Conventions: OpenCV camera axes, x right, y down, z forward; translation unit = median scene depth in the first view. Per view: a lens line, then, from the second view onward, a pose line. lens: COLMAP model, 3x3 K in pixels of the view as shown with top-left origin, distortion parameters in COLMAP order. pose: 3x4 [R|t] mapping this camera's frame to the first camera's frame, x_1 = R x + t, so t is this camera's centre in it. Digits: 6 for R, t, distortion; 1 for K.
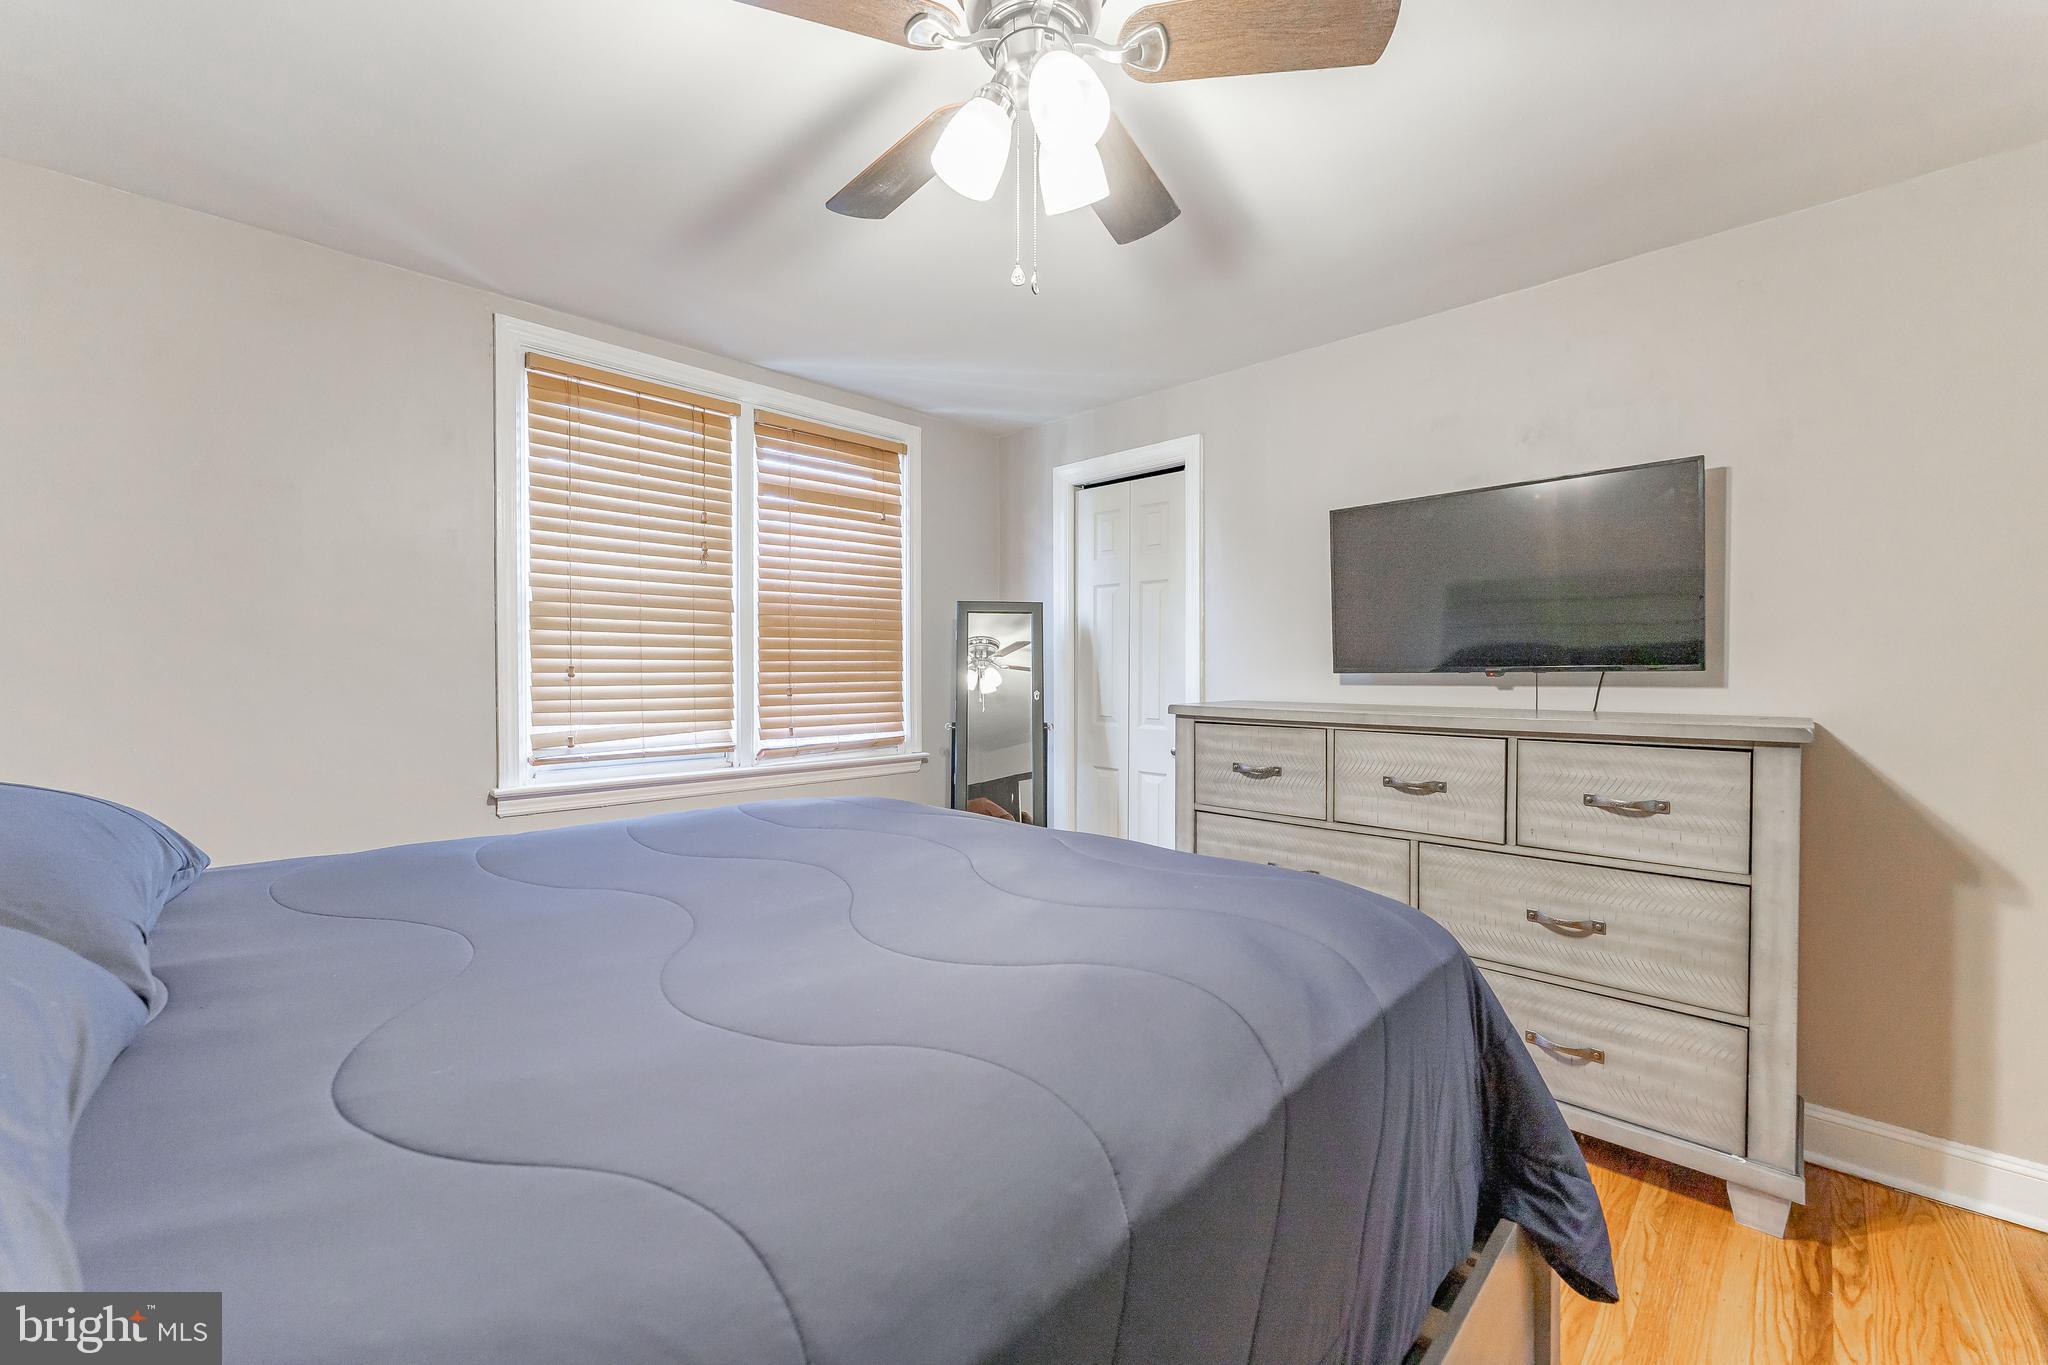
lens RADIAL K [[849.7, 0, 1038.6], [0, 849.7, 681.8], [0, 0, 1]] dist [-0.000460, -0.000900]
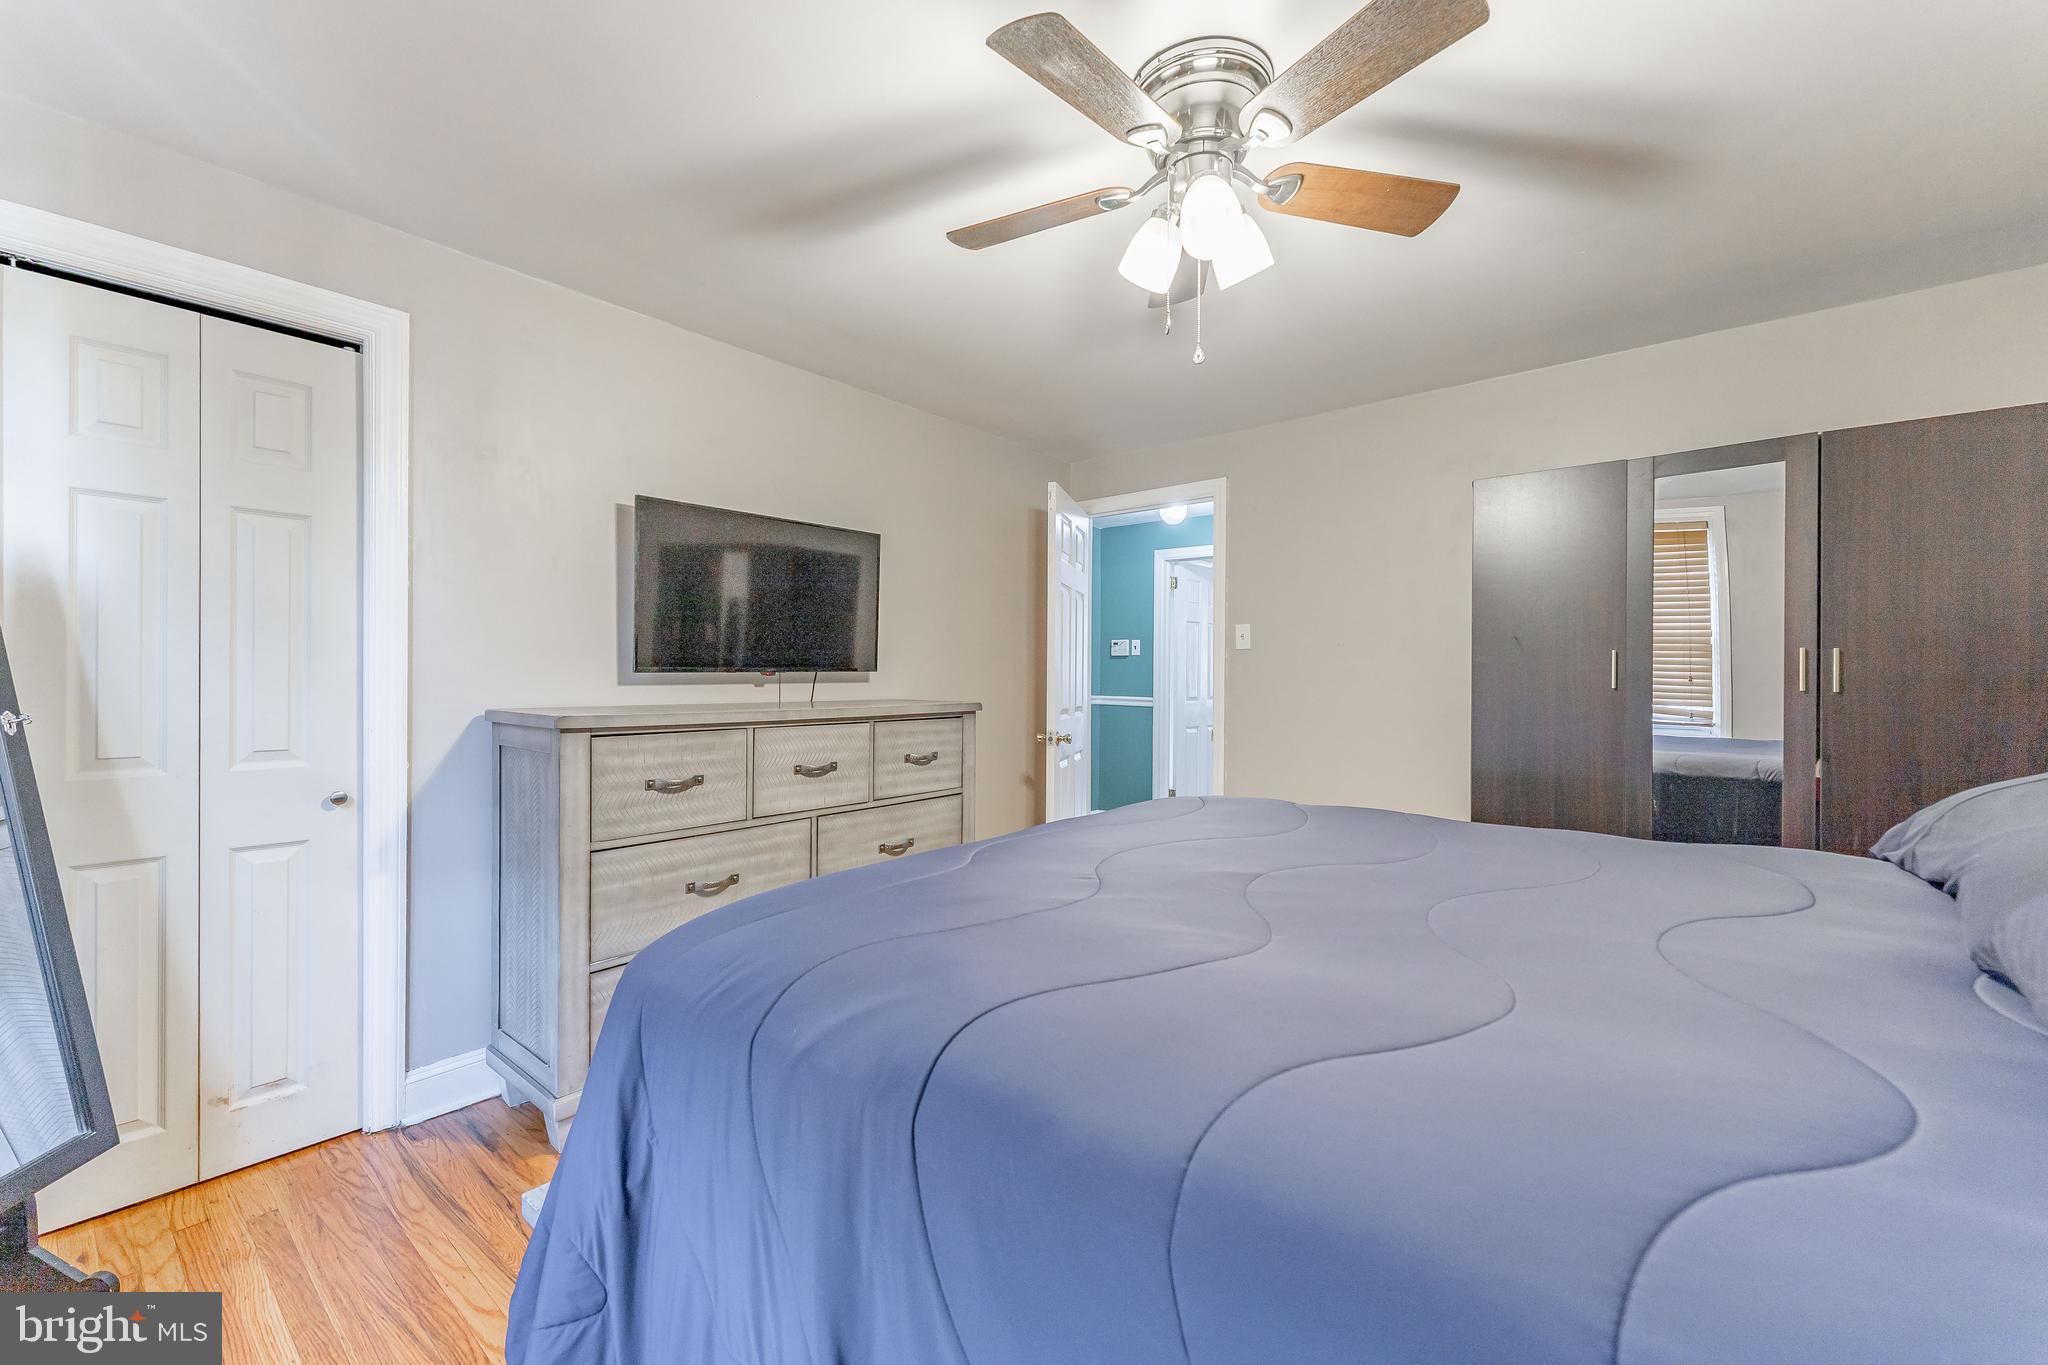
lens RADIAL K [[849.7, 0, 1033.1], [0, 849.7, 675.7], [0, 0, 1]] dist [-0.000460, -0.000900]
pose [[-0.117845, 0.000309, 0.993032, -0.666811], [0.010392, 0.999946, 0.000922, -0.003907], [-0.992978, 0.010428, -0.117842, 0.745869]]
